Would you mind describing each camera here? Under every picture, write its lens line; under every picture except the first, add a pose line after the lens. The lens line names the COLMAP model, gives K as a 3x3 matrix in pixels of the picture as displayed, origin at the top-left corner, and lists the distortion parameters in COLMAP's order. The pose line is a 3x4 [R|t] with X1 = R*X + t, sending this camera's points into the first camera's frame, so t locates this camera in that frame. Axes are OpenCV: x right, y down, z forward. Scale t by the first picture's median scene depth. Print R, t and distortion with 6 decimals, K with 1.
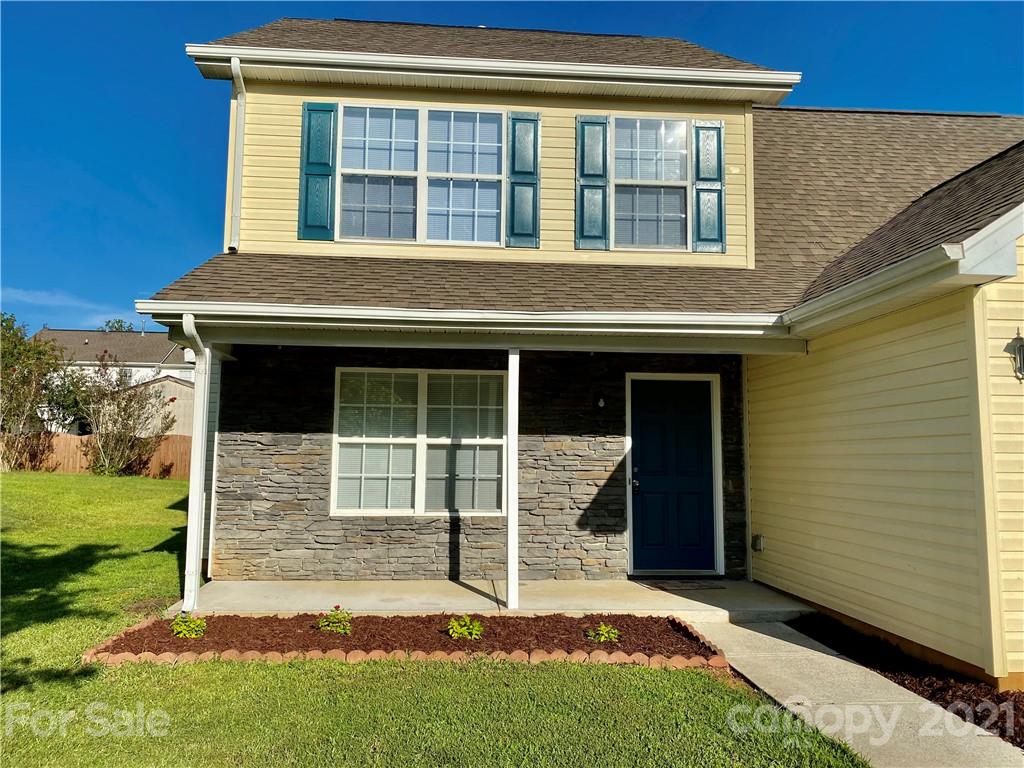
lens RADIAL K [[773.6, 0, 519.7], [0, 773.6, 378.9], [0, 0, 1]] dist [0.166014, -0.329050]
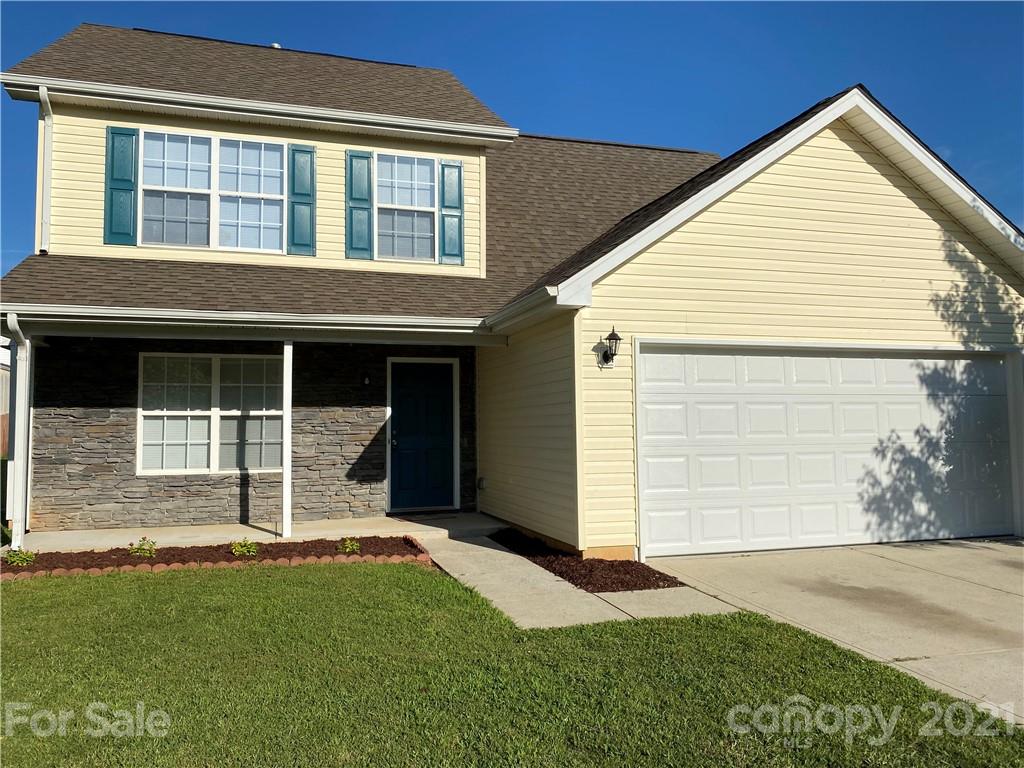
lens RADIAL K [[763.7, 0, 507.6], [0, 763.7, 377.8], [0, 0, 1]] dist [0.045653, -0.053142]
pose [[0.976888, -0.005175, 0.213690, 0.063497], [-0.002732, 0.999323, 0.036690, -0.020782], [-0.213735, -0.036426, 0.976212, -0.271866]]
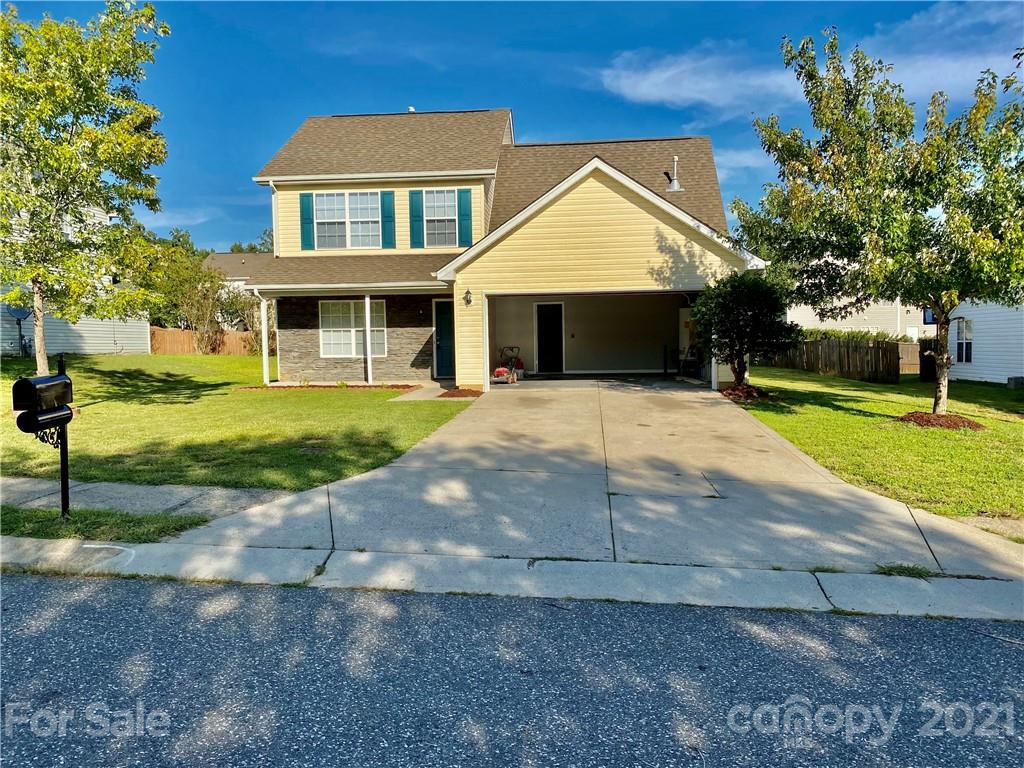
lens RADIAL K [[773.6, 0, 519.7], [0, 773.6, 378.9], [0, 0, 1]] dist [0.166014, -0.329050]
pose [[0.983155, -0.018290, -0.181857, 0.873348], [0.043668, 0.989672, 0.136540, -0.081894], [0.177481, -0.142181, 0.973799, -1.416716]]
